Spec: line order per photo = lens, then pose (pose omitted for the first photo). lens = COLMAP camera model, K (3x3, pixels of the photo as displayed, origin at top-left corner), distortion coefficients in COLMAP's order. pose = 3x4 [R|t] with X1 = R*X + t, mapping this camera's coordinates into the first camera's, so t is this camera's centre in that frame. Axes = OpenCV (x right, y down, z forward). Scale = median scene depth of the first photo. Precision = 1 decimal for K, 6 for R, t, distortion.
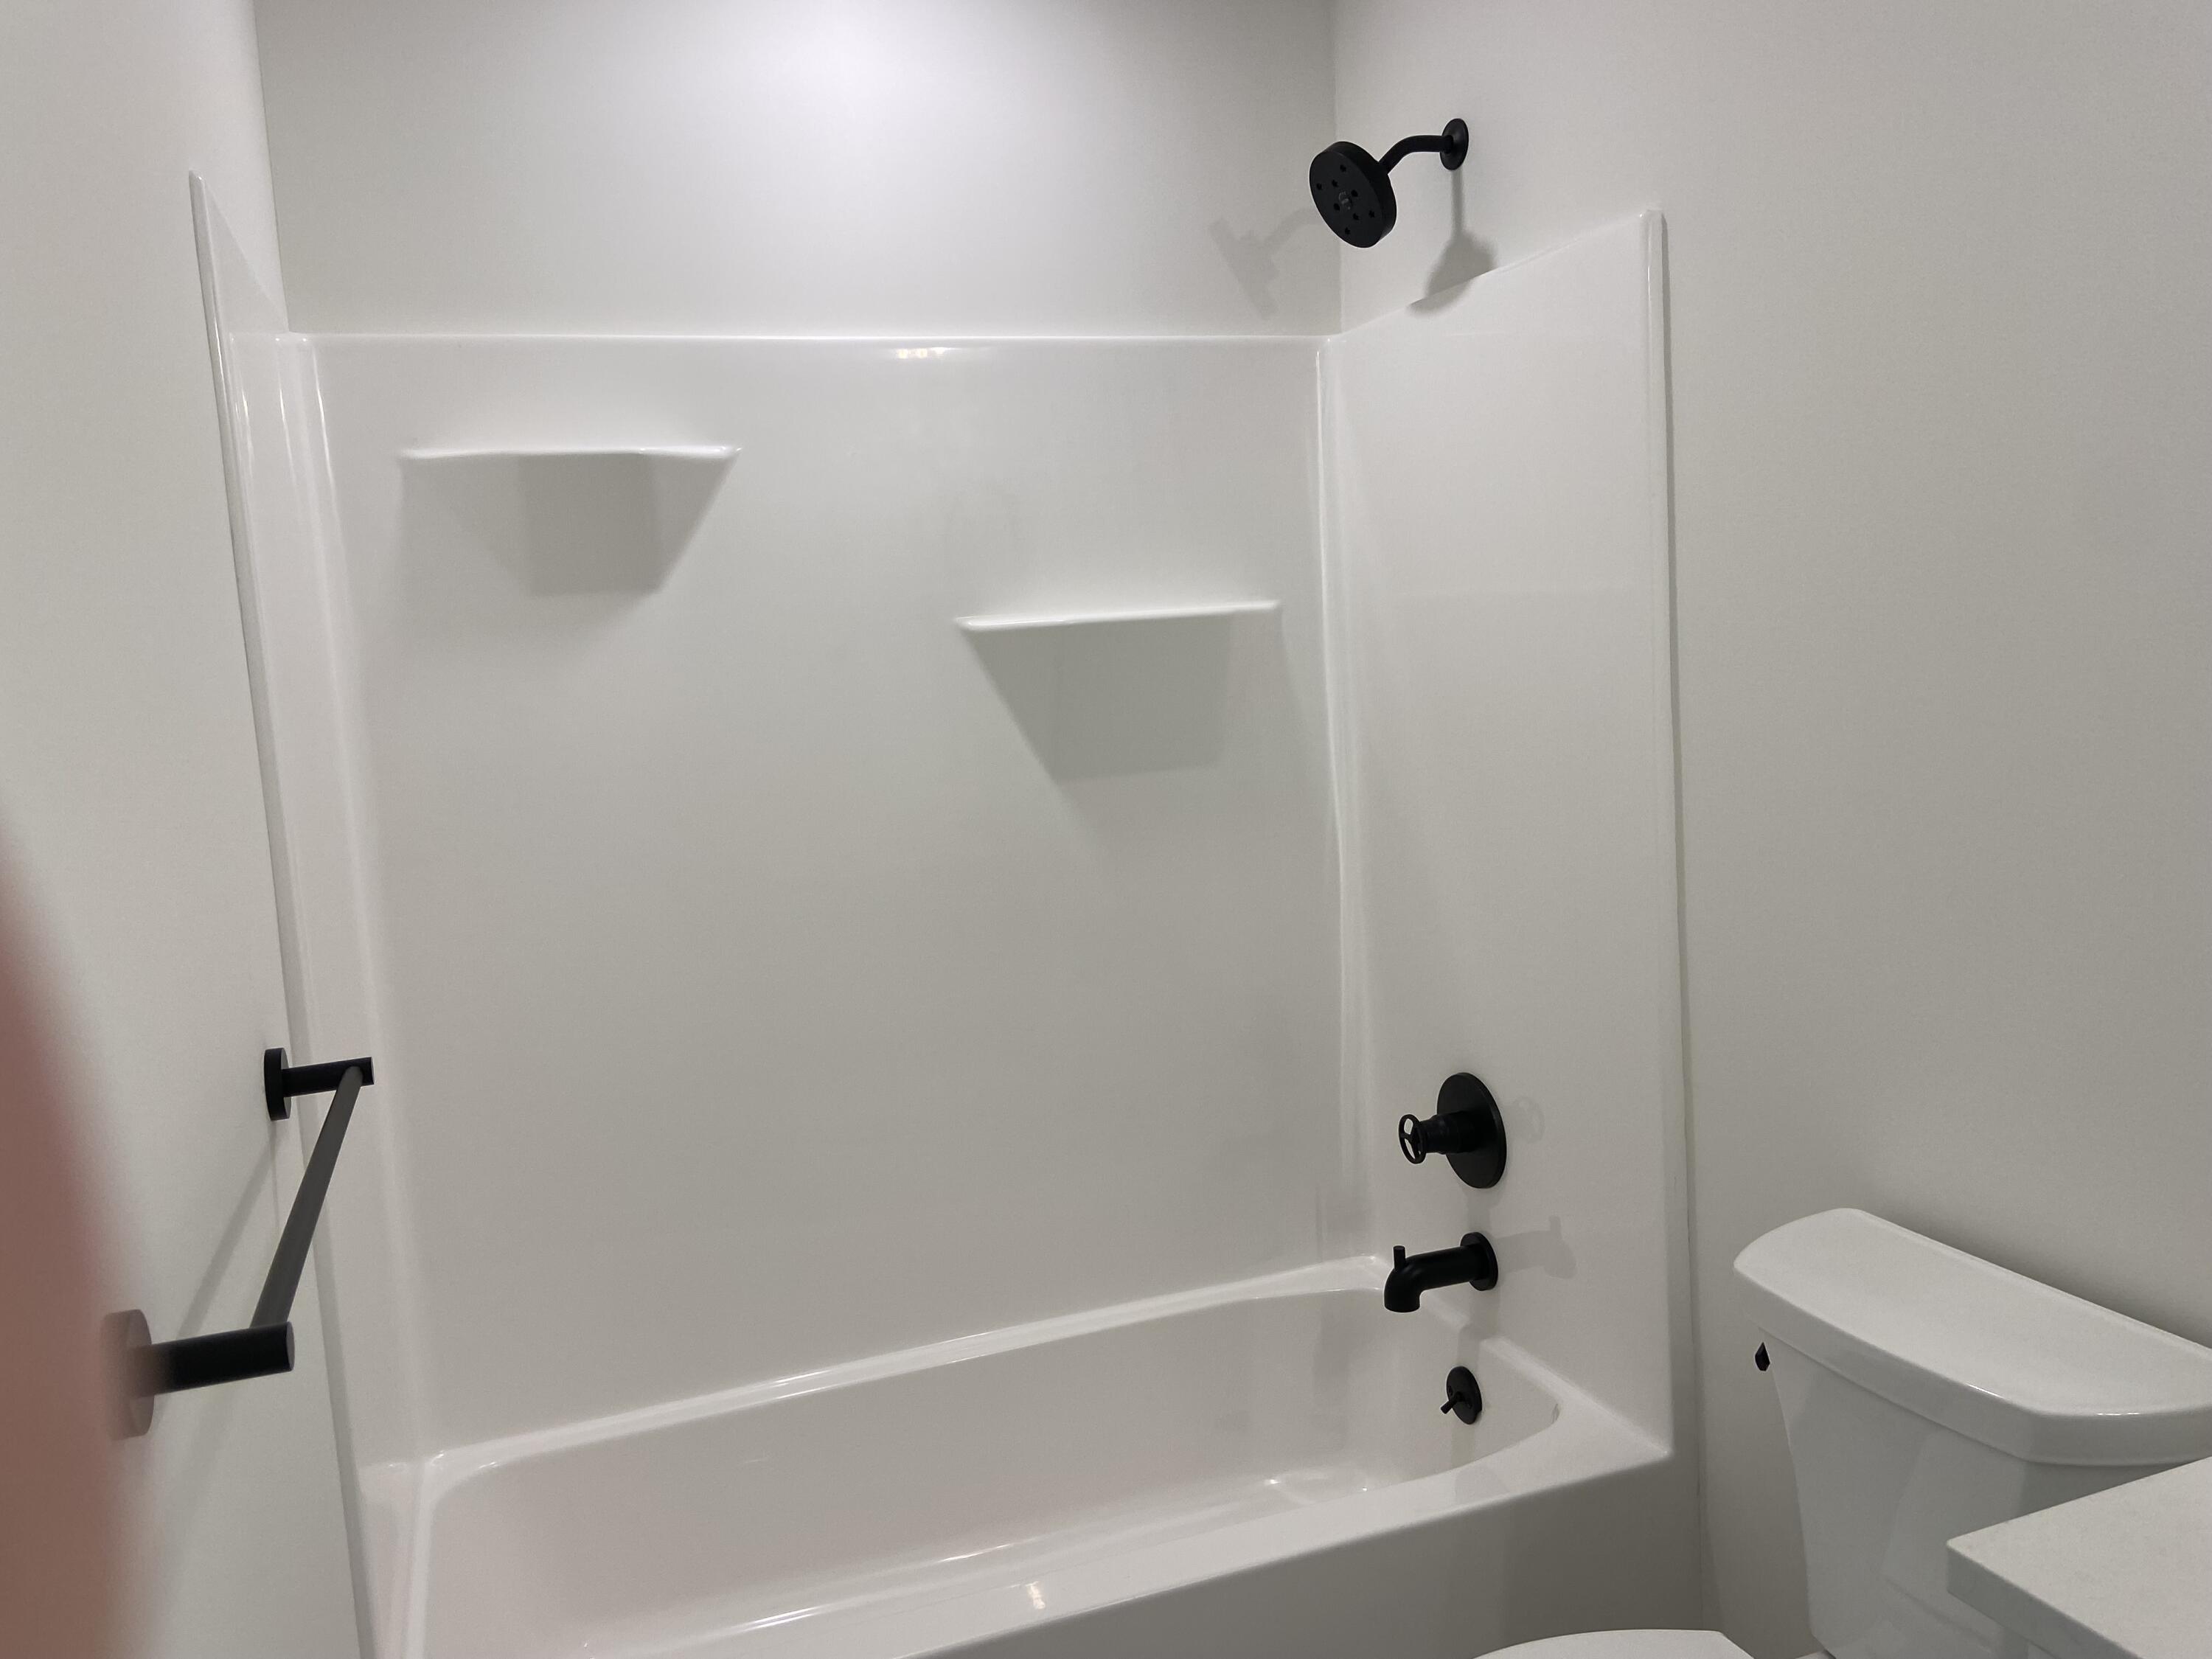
lens RADIAL K [[1640.8, 0, 1096.5], [0, 1640.8, 817.8], [0, 0, 1]] dist [0.108717, -0.135511]
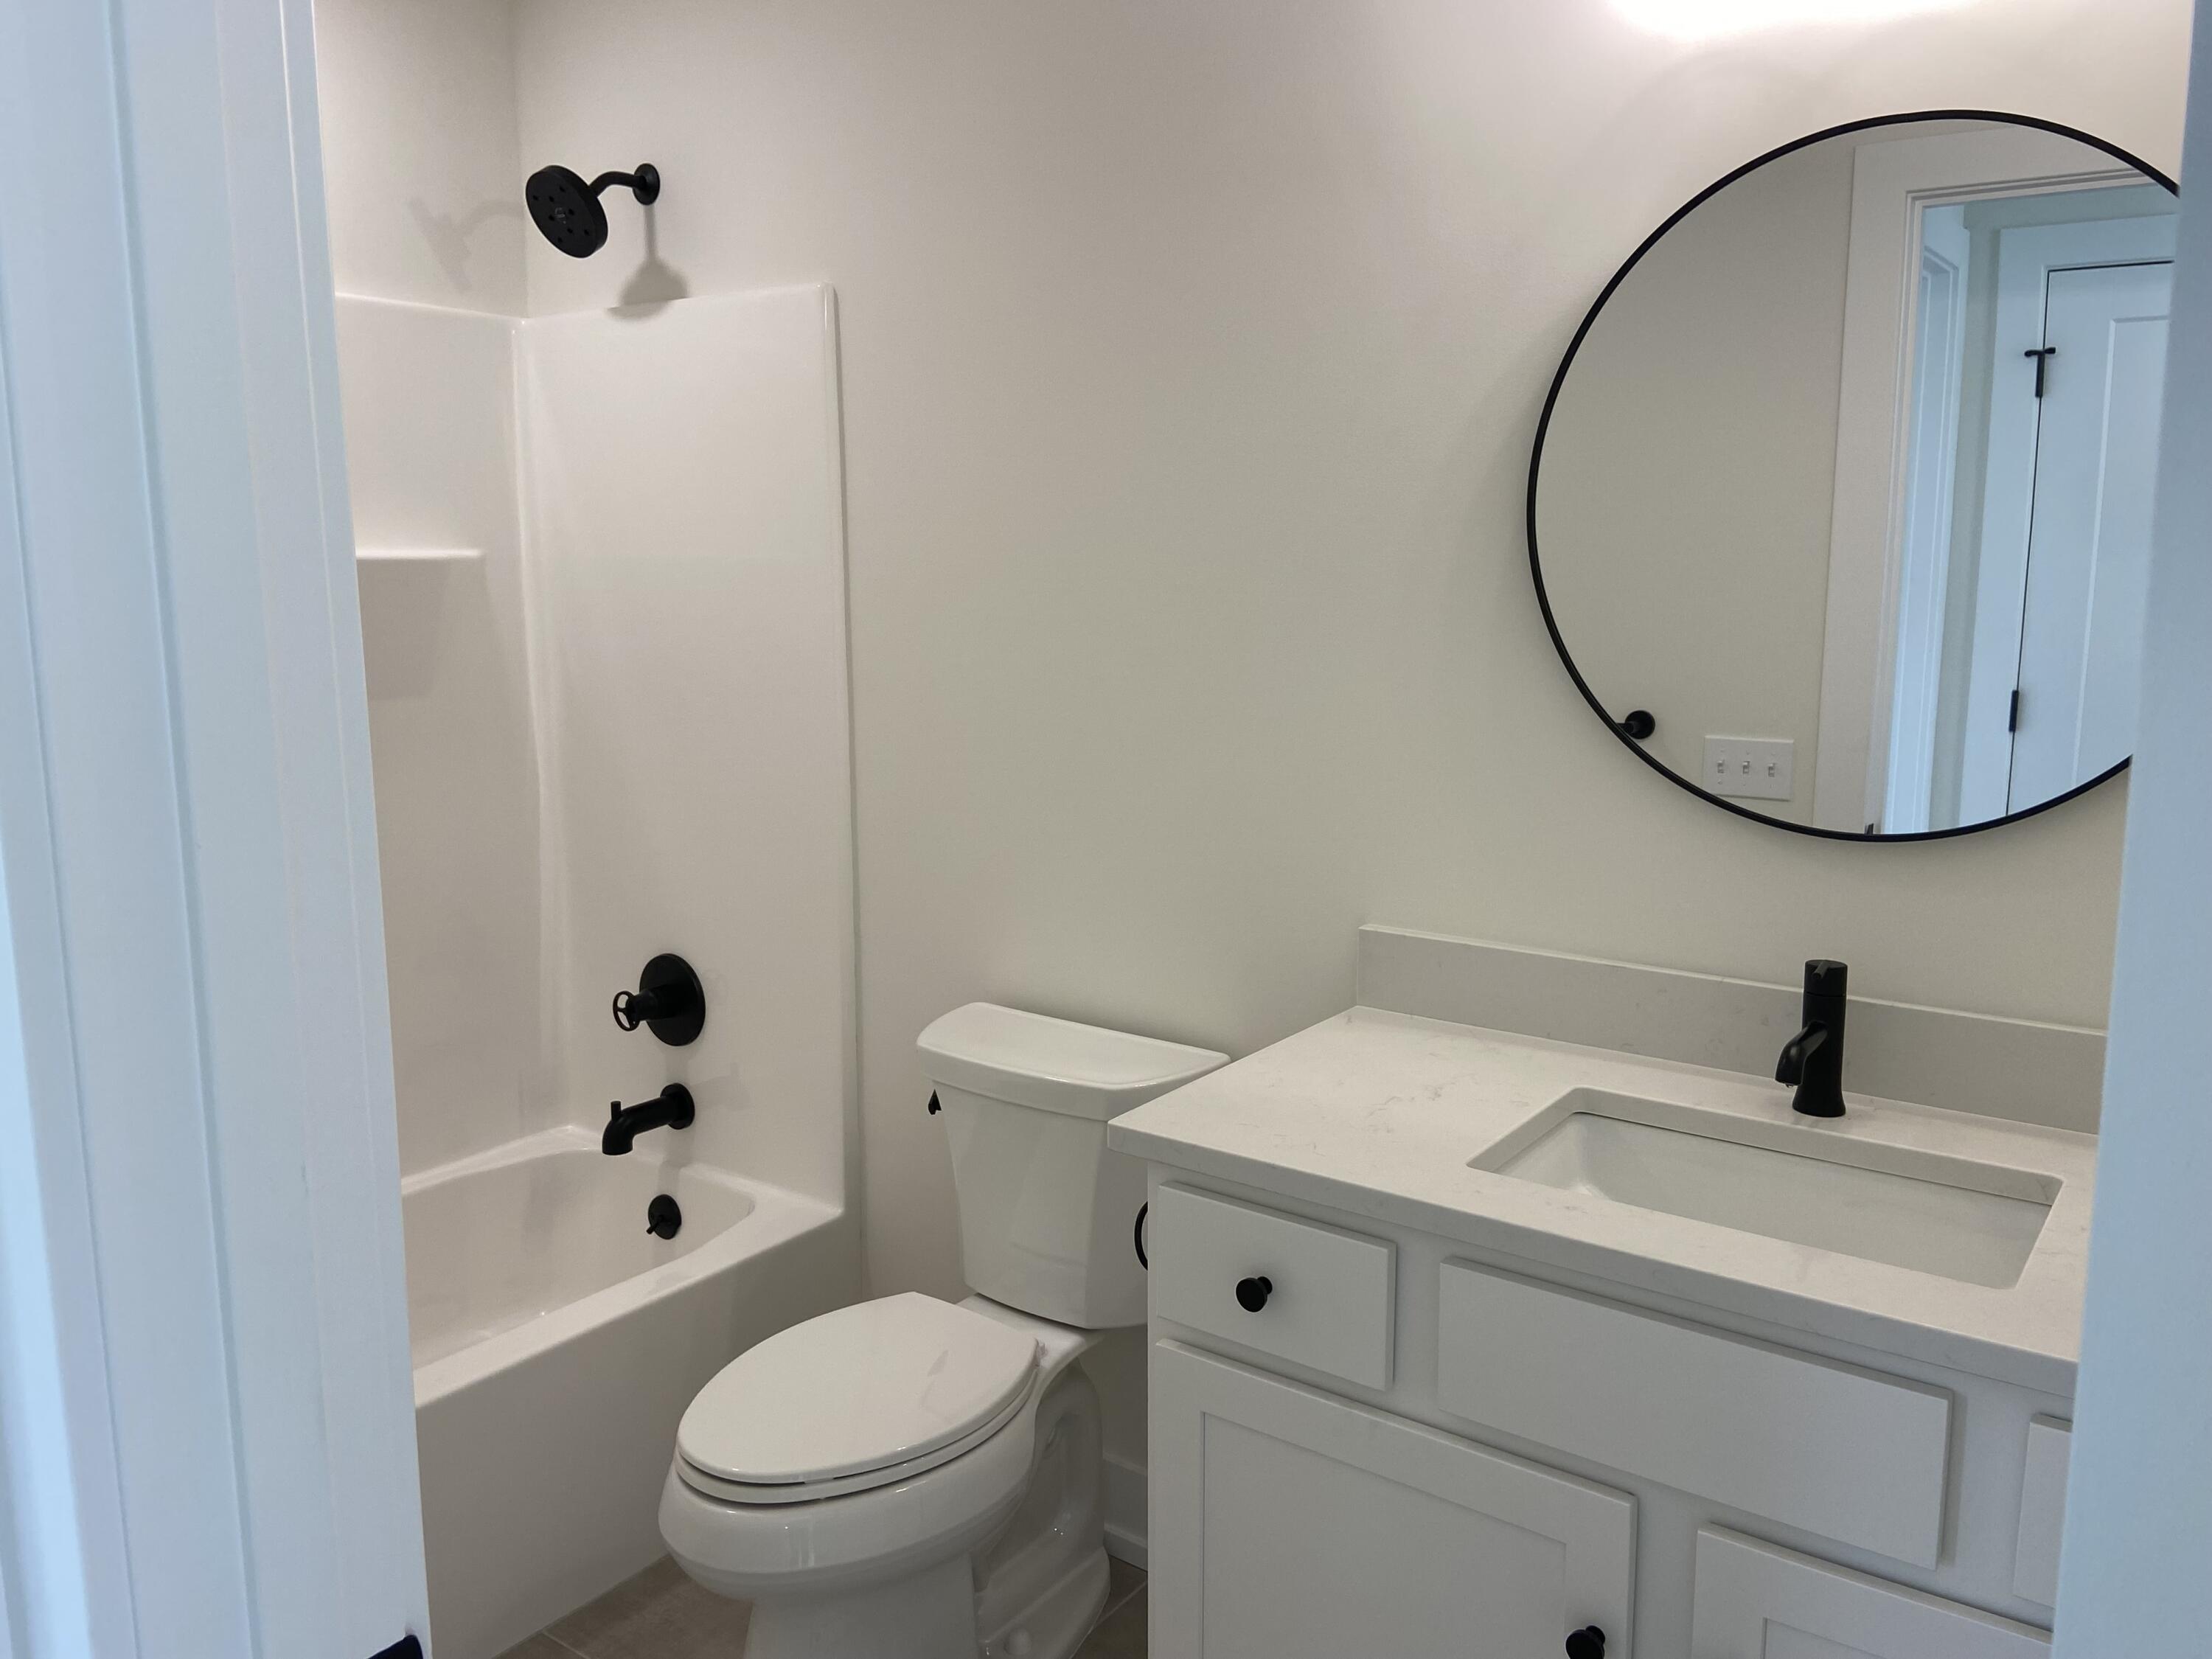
lens RADIAL K [[1640.8, 0, 1096.5], [0, 1640.8, 817.8], [0, 0, 1]] dist [0.108717, -0.135511]
pose [[0.827923, -0.025529, 0.560261, -0.195768], [0.009877, 0.999472, 0.030947, 0.020009], [-0.560755, -0.020088, 0.827738, -0.183926]]
